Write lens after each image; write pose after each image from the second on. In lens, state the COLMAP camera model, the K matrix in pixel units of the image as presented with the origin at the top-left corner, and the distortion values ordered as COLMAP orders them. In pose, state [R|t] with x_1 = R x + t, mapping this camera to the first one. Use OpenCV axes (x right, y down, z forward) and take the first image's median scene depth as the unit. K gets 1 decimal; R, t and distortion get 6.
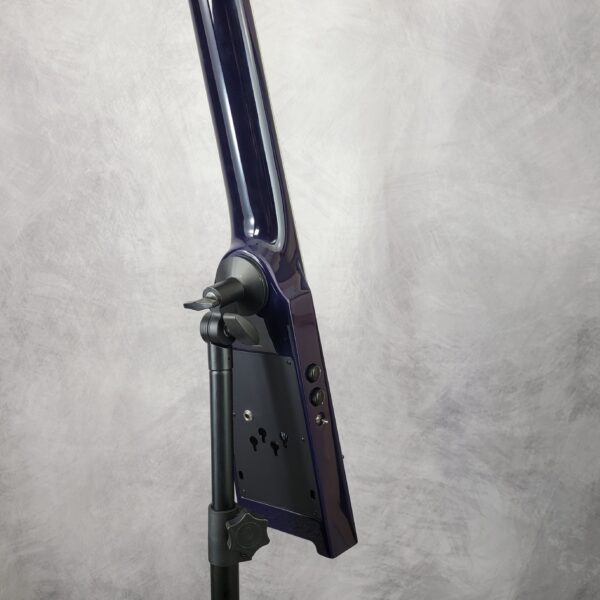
lens RADIAL K [[679.8, 0, 303.4], [0, 679.8, 293.9], [0, 0, 1]] dist [0.056335, 0.000000]
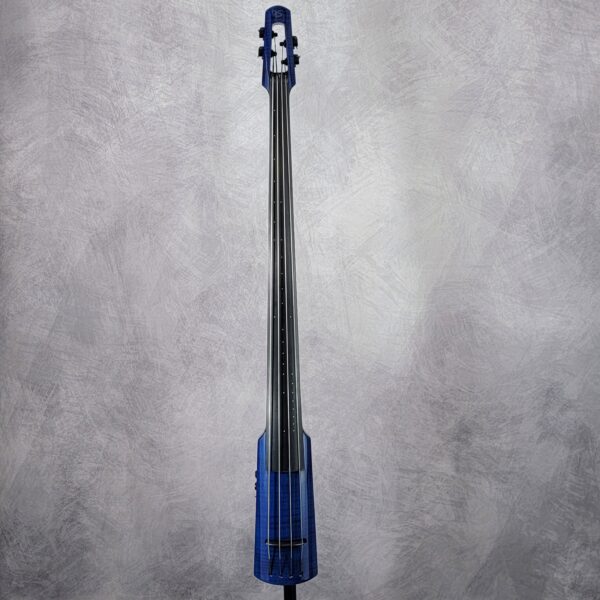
lens RADIAL K [[1220.3, 0, 300.1], [0, 1220.3, 336.6], [0, 0, 1]] dist [0.135996, 0.000000]
pose [[0.996144, 0.074588, 0.046200, -0.302438], [-0.080324, 0.987140, 0.138215, -0.400008], [-0.035297, -0.141393, 0.989324, -1.728775]]
